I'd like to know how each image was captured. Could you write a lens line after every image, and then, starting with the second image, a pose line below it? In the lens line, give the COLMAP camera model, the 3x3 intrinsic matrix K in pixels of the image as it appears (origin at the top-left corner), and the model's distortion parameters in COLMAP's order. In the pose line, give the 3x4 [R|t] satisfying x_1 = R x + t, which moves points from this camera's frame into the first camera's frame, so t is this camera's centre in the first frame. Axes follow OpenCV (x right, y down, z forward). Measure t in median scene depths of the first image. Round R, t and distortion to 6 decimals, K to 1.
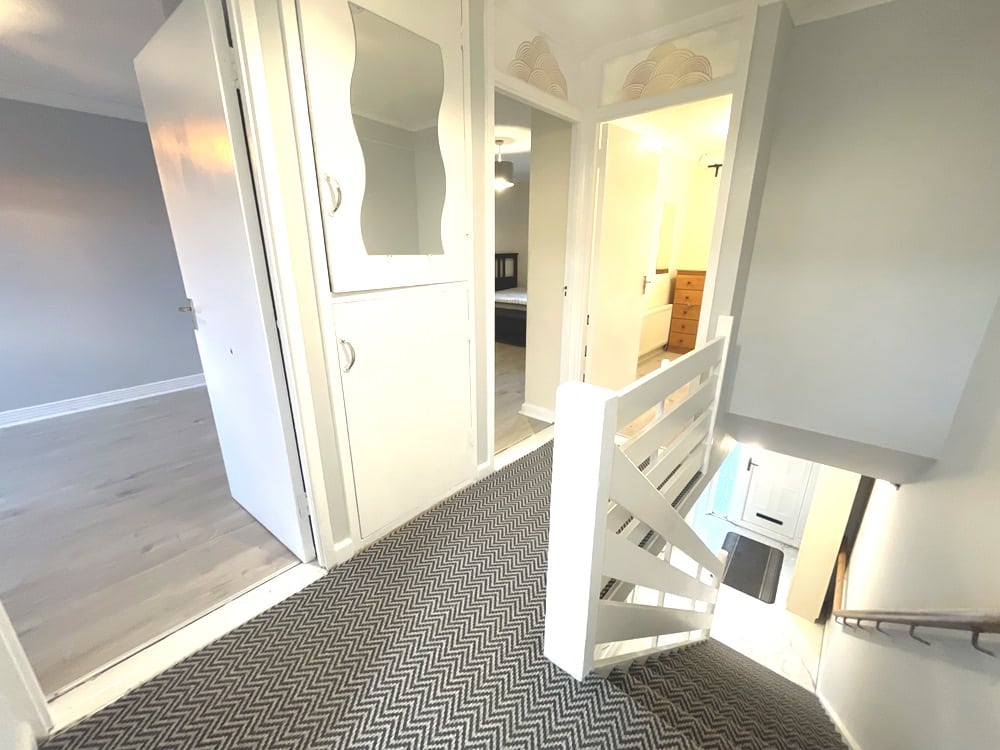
lens RADIAL K [[402.3, 0, 497.8], [0, 402.3, 376.5], [0, 0, 1]] dist [-0.001489, -0.000389]
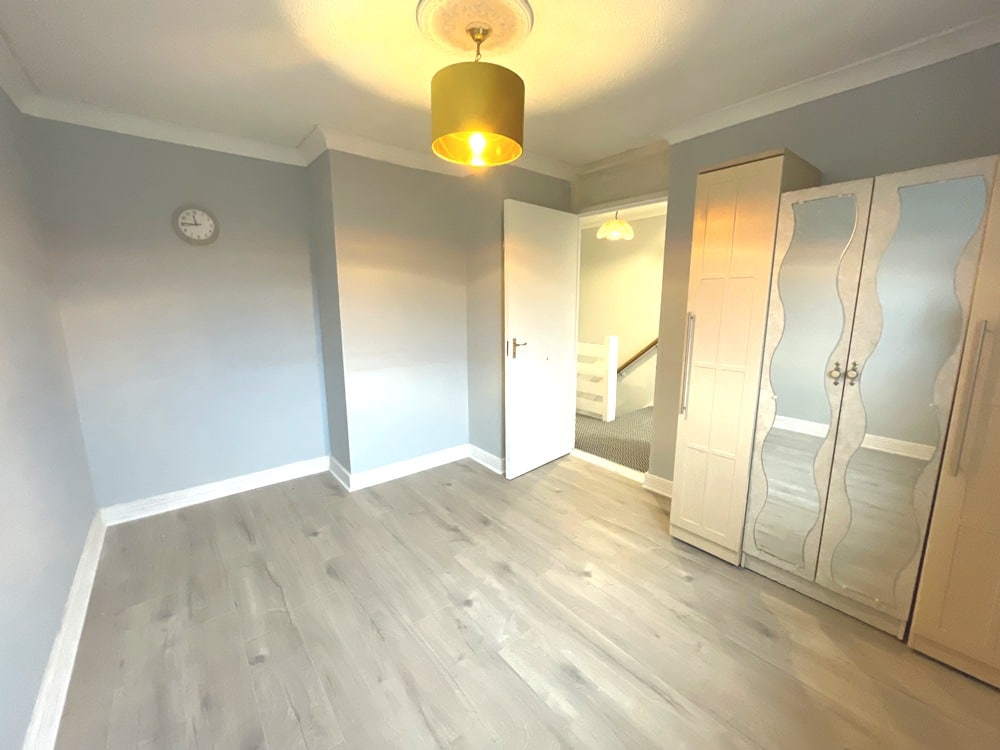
lens RADIAL K [[402.3, 0, 499.3], [0, 402.3, 372.9], [0, 0, 1]] dist [-0.001489, -0.000389]
pose [[0.163731, -0.178285, 0.970261, -1.181940], [0.300133, 0.945913, 0.123163, -0.131189], [-0.939740, 0.271042, 0.208385, 0.392558]]
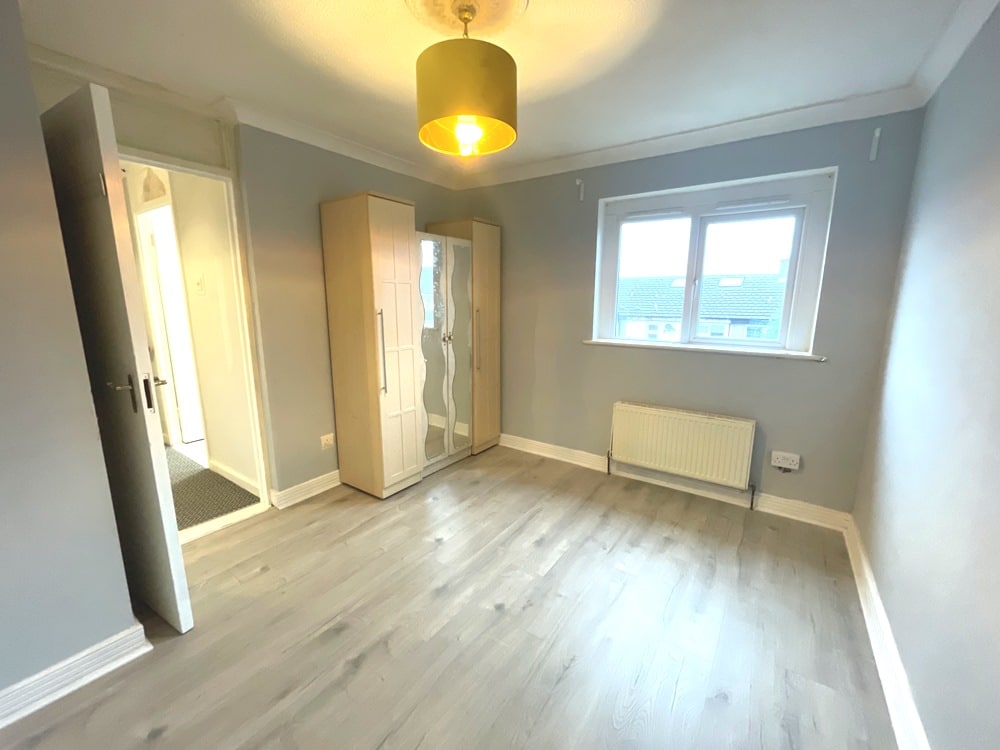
lens RADIAL K [[402.3, 0, 497.5], [0, 402.3, 373.7], [0, 0, 1]] dist [-0.001489, -0.000389]
pose [[-0.994826, 0.013740, -0.100662, -0.712439], [-0.035173, 0.882960, 0.468129, -0.291049], [0.095313, 0.469247, -0.877908, 0.901692]]
